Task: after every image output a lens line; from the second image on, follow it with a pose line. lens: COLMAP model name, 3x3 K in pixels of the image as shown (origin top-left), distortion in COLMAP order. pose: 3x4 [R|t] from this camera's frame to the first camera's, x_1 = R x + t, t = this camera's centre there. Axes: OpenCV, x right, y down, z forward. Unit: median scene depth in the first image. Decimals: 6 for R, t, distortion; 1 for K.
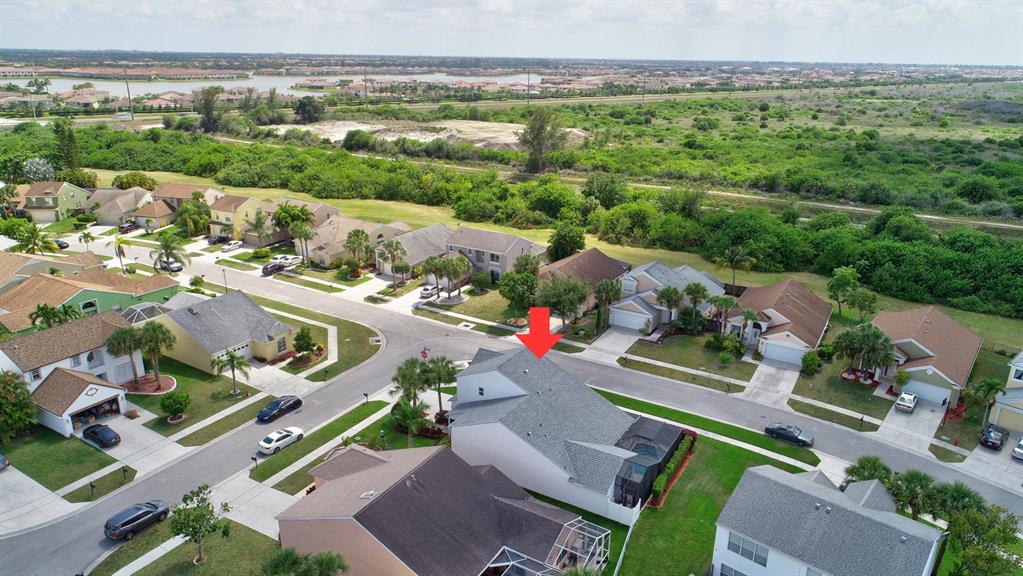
lens RADIAL K [[682.9, 0, 509.8], [0, 682.9, 284.2], [0, 0, 1]] dist [0.003279, -0.004691]
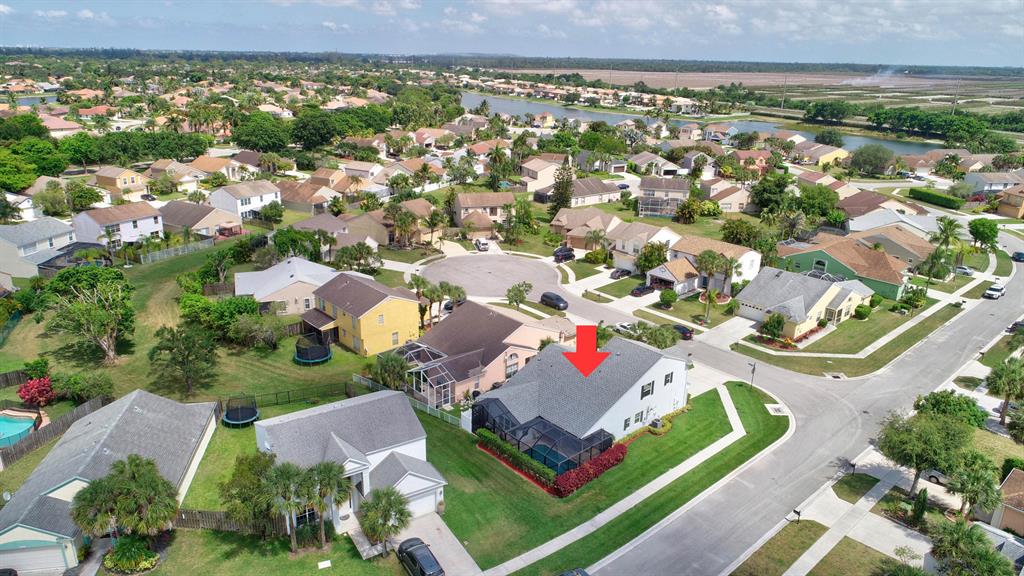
lens RADIAL K [[683.6, 0, 511.3], [0, 683.6, 293.5], [0, 0, 1]] dist [0.003279, -0.004691]
pose [[-0.290479, 0.294808, -0.910335, 0.629532], [-0.327938, 0.863071, 0.384143, -0.190975], [0.898932, 0.410119, -0.154025, 0.604021]]
